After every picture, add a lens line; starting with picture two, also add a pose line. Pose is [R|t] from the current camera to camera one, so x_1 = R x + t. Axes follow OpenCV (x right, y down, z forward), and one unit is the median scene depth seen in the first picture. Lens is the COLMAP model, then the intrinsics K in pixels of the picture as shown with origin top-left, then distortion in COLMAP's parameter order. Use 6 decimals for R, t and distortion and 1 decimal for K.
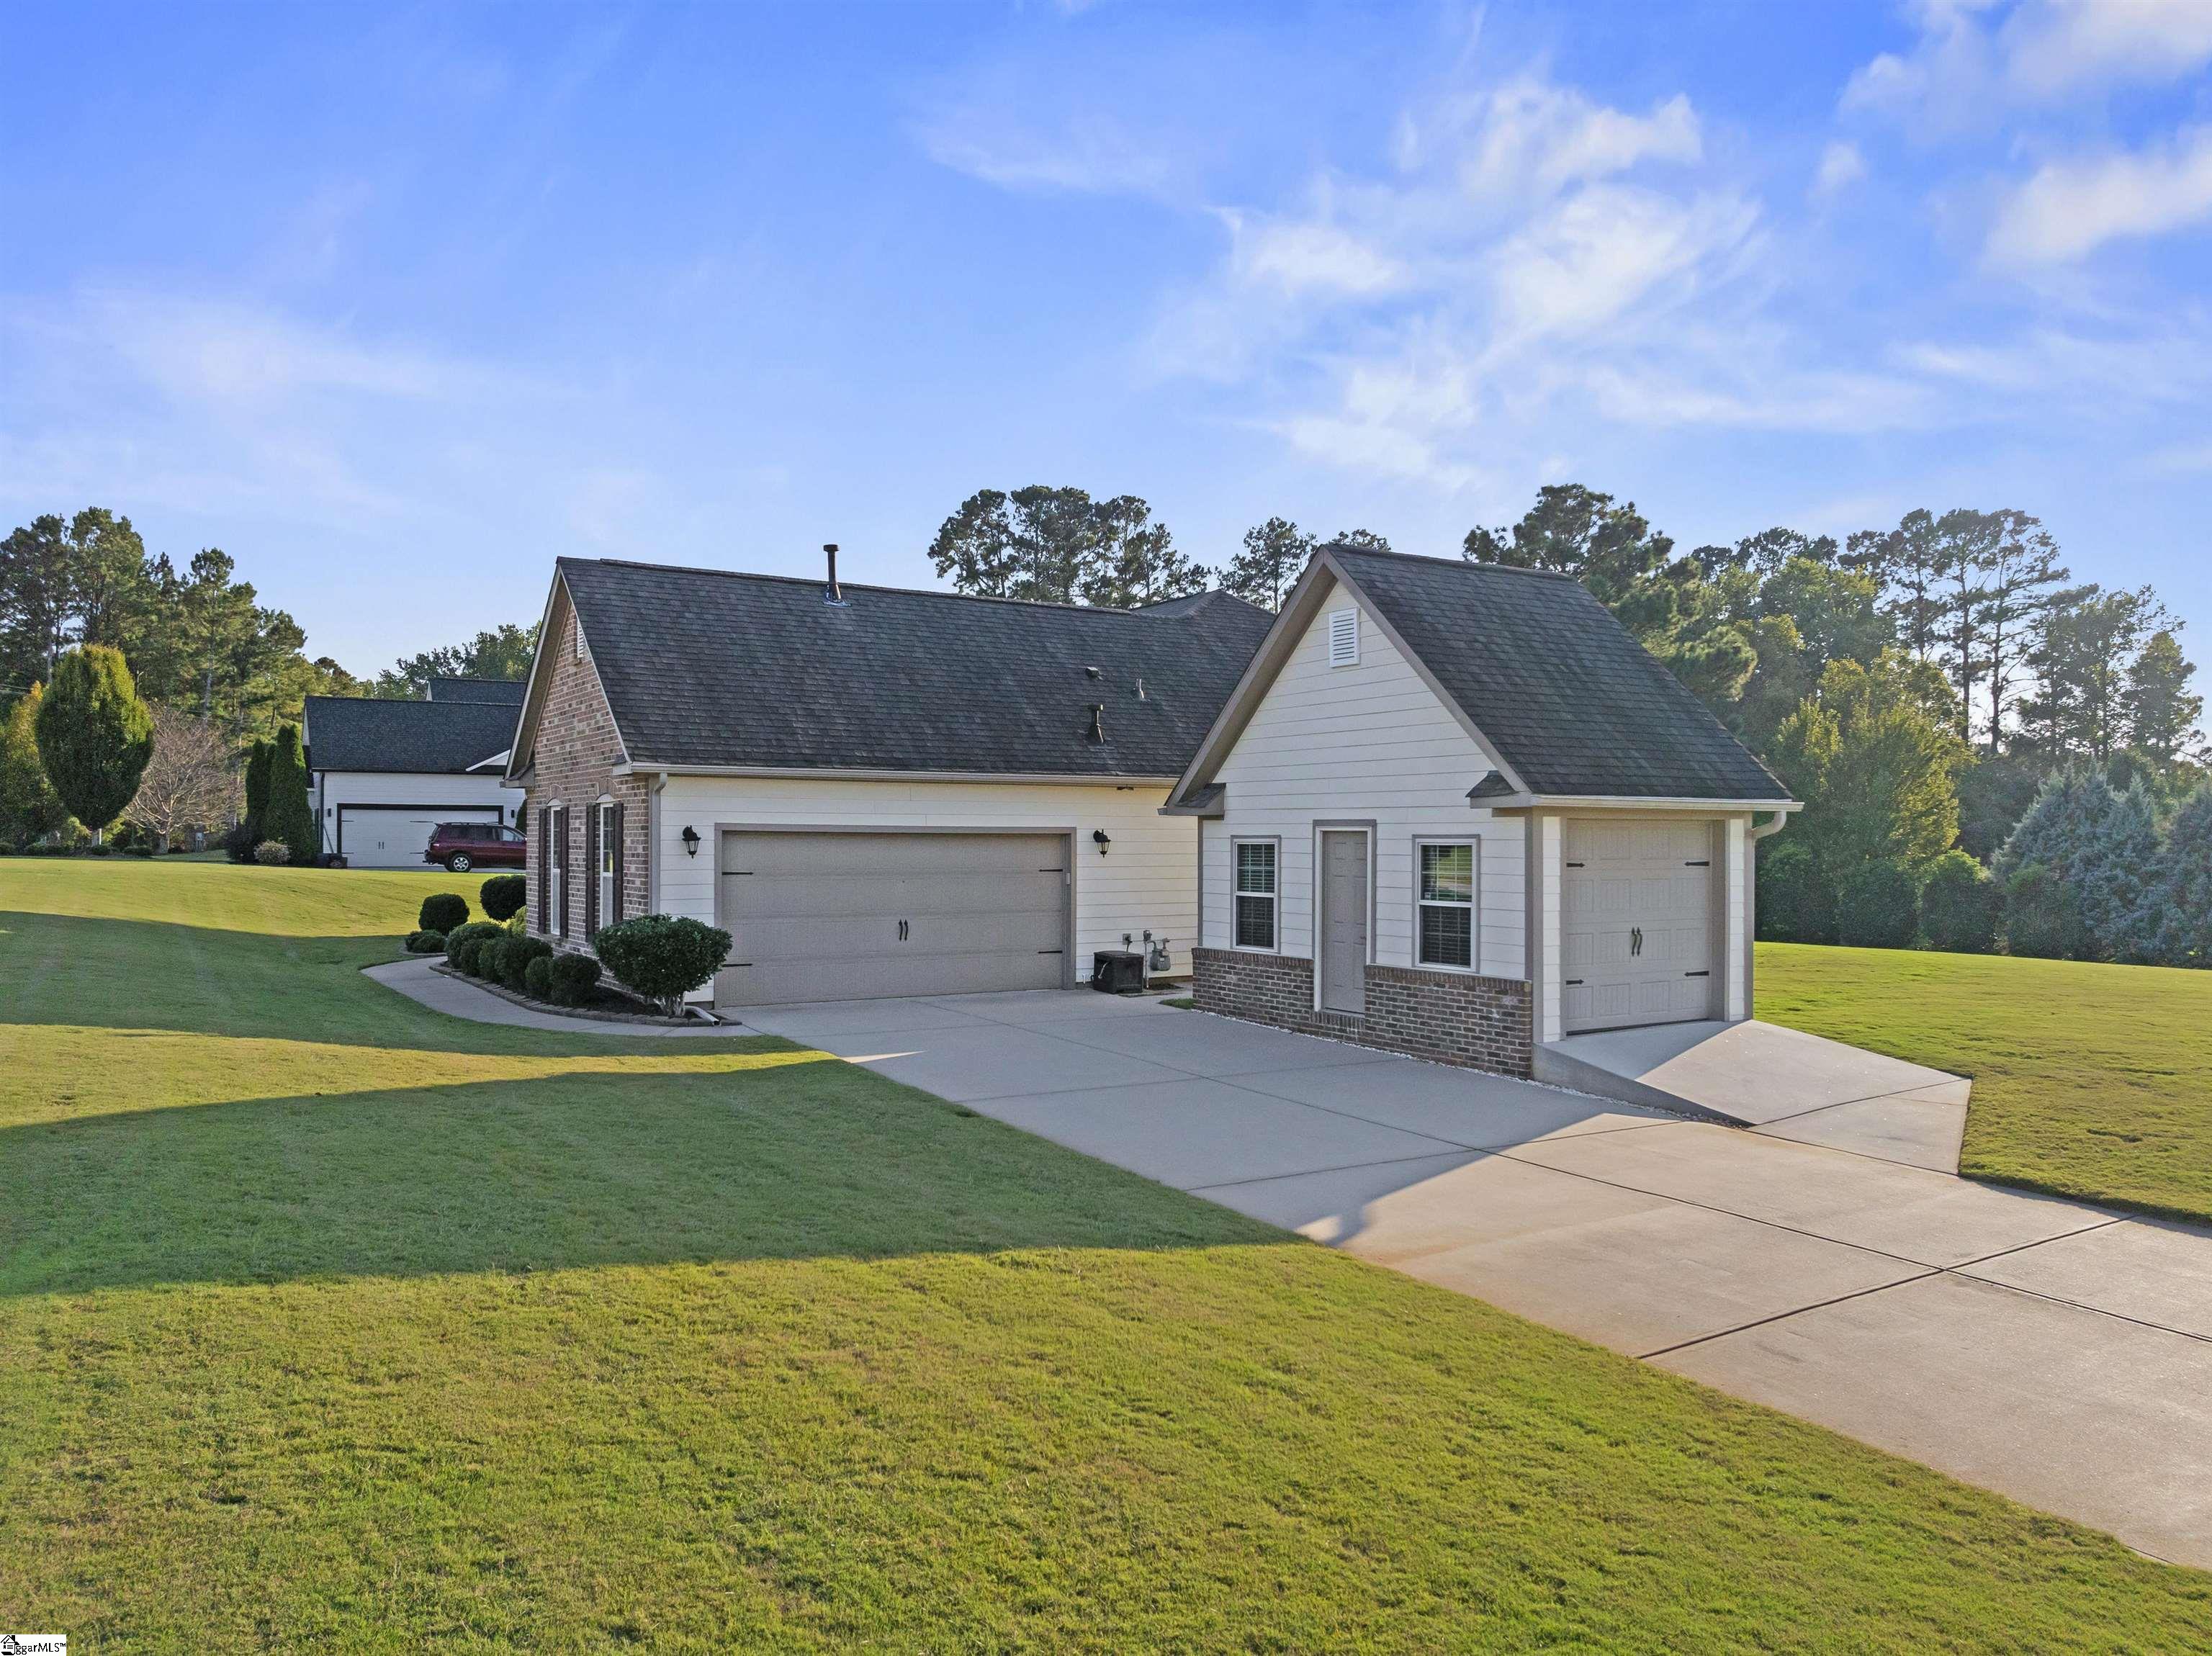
lens RADIAL K [[1503.1, 0, 1106.0], [0, 1503.1, 828.0], [0, 0, 1]] dist [-0.036874, 0.005693]
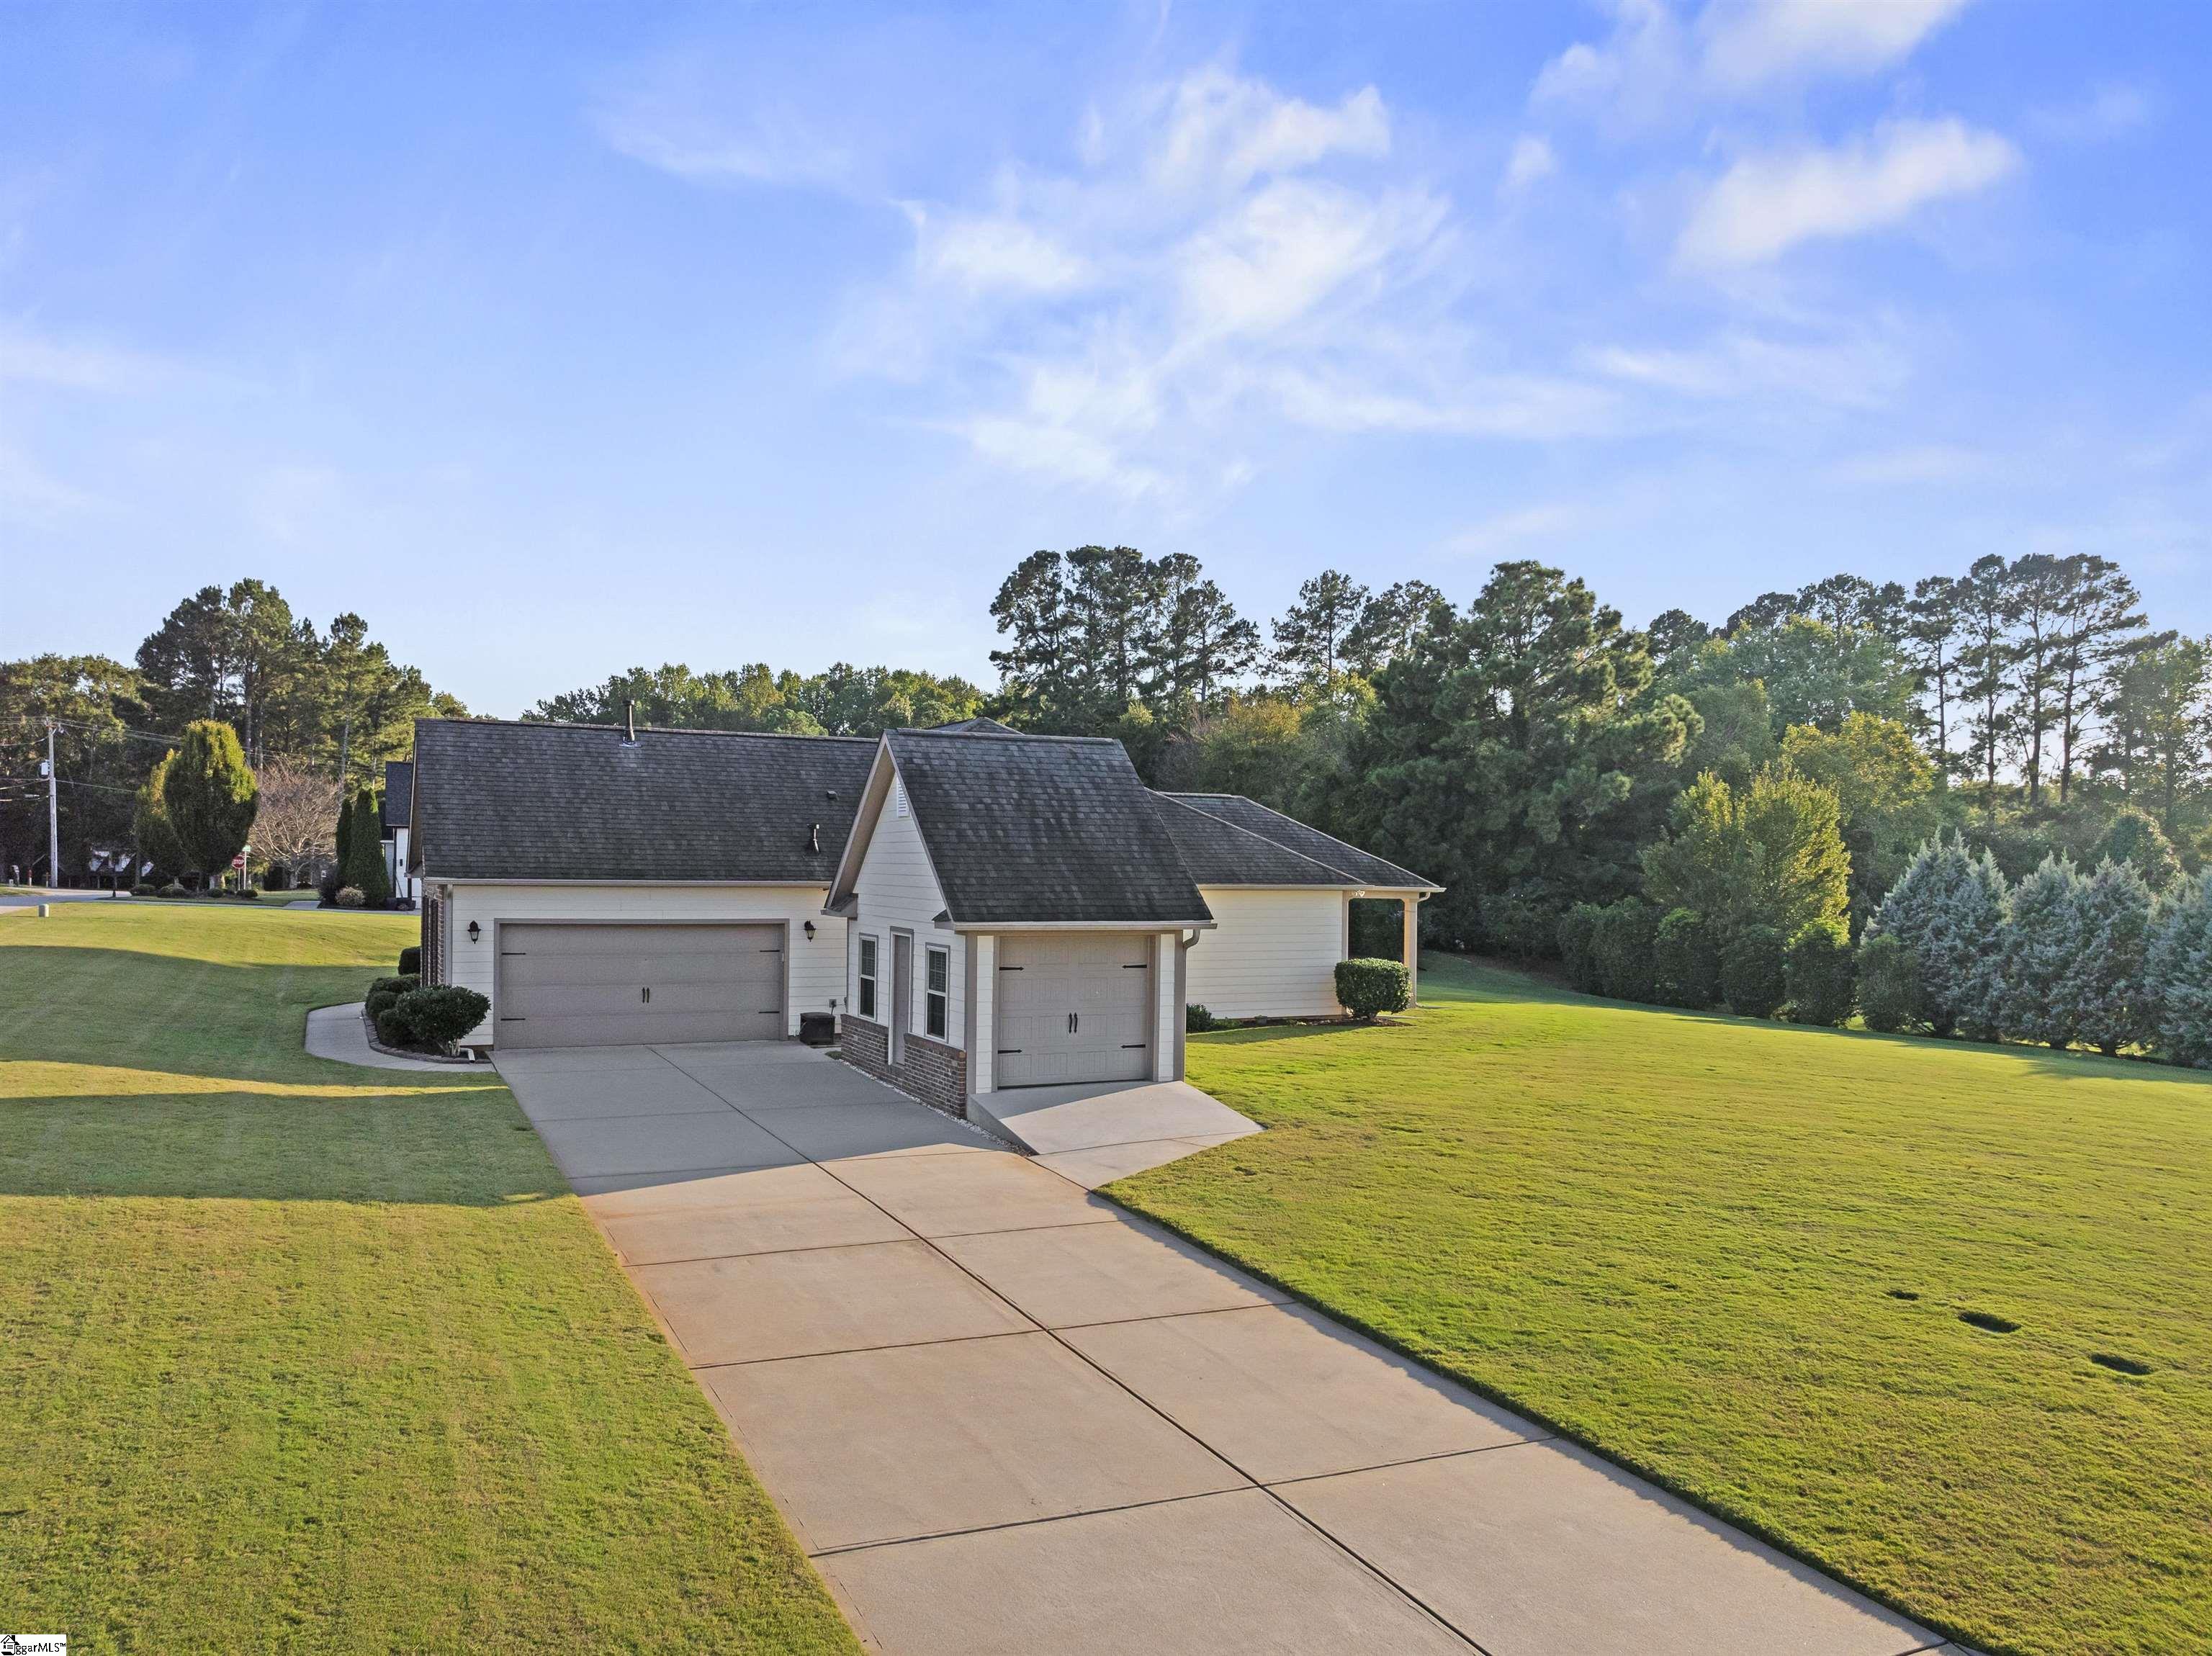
lens RADIAL K [[1516.8, 0, 1107.1], [0, 1516.8, 869.0], [0, 0, 1]] dist [-0.033059, -0.000432]
pose [[0.993963, 0.011151, -0.109148, 0.087558], [-0.009929, 0.999882, 0.011734, -0.013602], [0.109266, -0.010580, 0.993956, -0.064132]]
